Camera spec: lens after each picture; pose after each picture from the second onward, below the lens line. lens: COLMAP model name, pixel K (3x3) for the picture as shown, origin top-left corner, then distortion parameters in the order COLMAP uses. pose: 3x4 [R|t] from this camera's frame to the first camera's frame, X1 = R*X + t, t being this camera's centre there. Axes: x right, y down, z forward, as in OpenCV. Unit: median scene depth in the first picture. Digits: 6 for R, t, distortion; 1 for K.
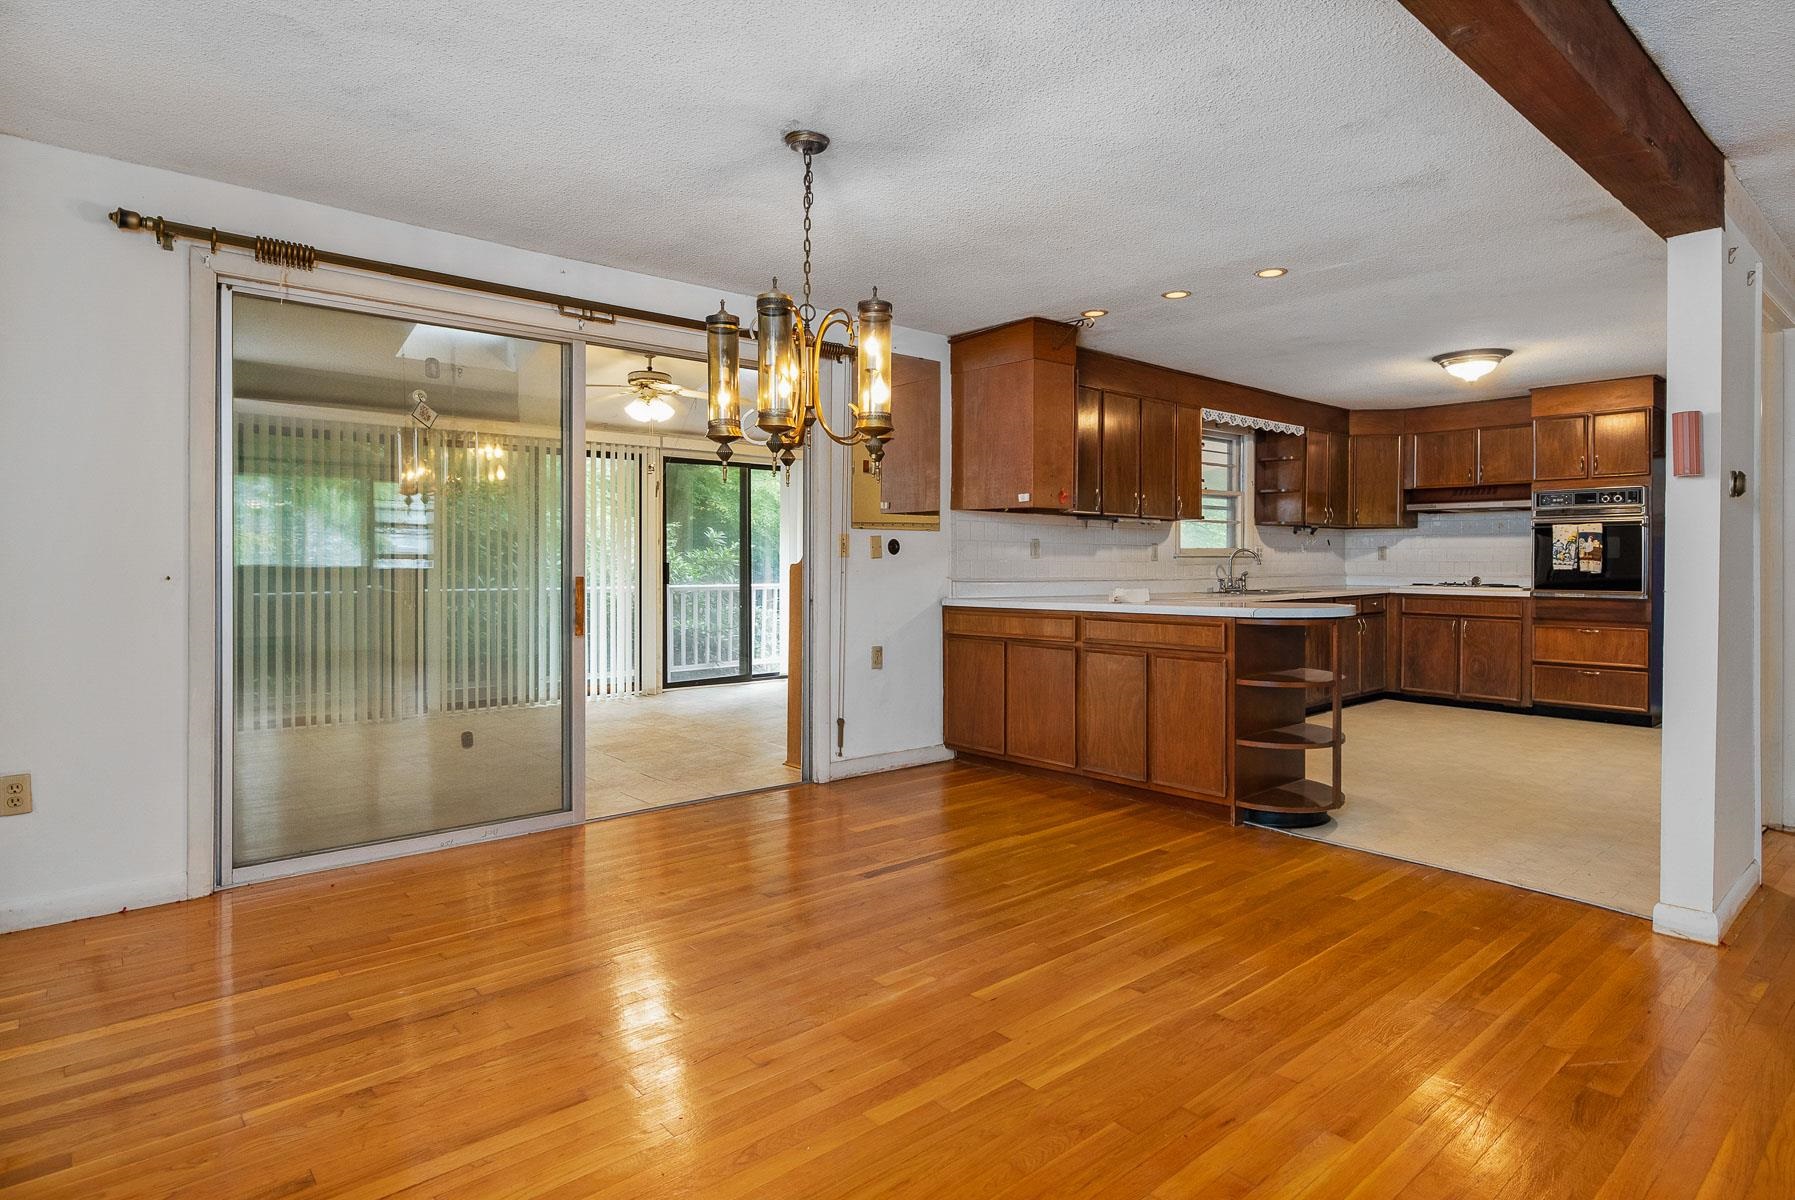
lens RADIAL K [[932.9, 0, 916.1], [0, 932.9, 559.5], [0, 0, 1]] dist [0.000012, 0.000014]
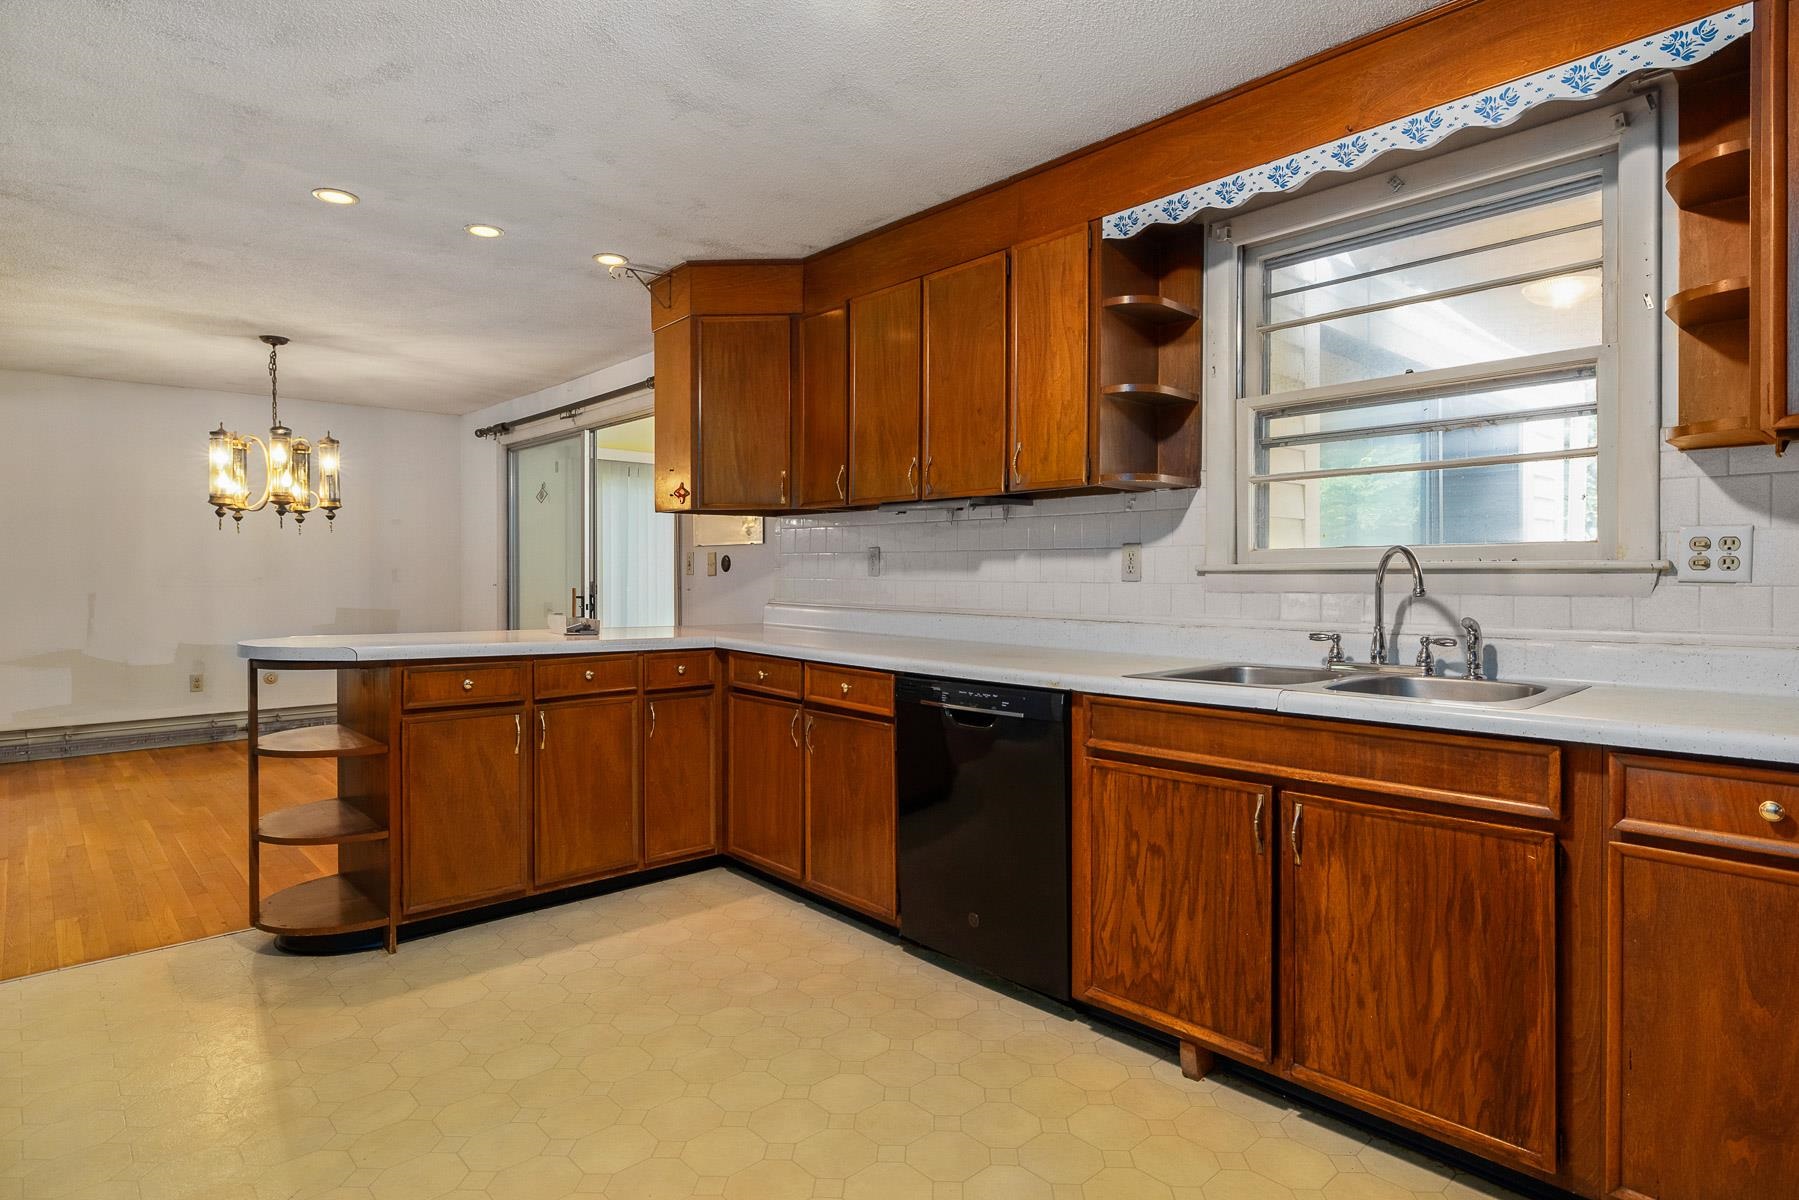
lens RADIAL K [[939.8, 0, 899.9], [0, 939.8, 575.5], [0, 0, 1]] dist [-0.002546, -0.000450]
pose [[0.046112, -0.002799, -0.998932, 0.679824], [-0.002432, 0.999993, -0.002914, 0.000466], [0.998933, 0.002564, 0.046104, 0.835145]]
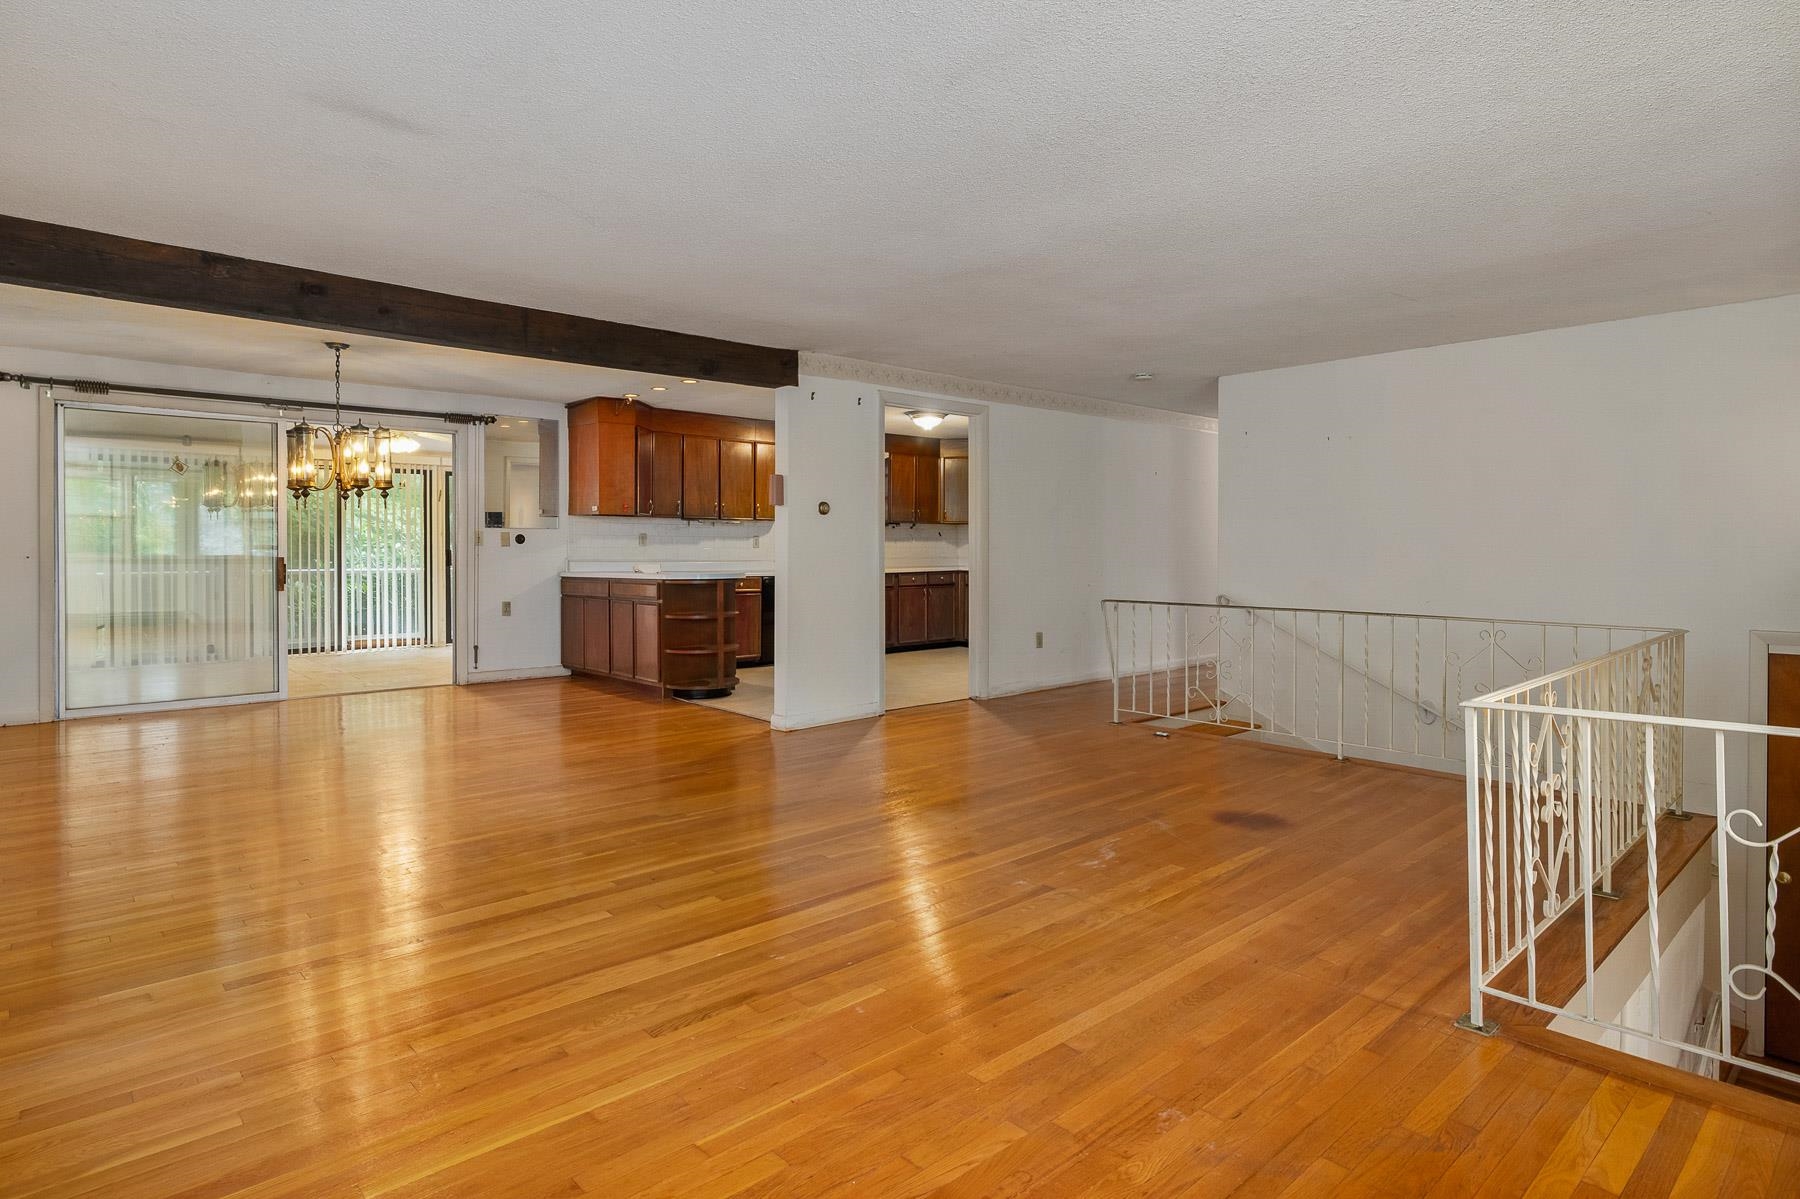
lens RADIAL K [[949.1, 0, 900.0], [0, 949.1, 599.5], [0, 0, 1]] dist [-0.000380, -0.000448]
pose [[0.999868, -0.004300, 0.015690, 0.437935], [0.003466, 0.998598, 0.052822, 0.004096], [-0.015895, -0.052760, 0.998481, -0.456302]]
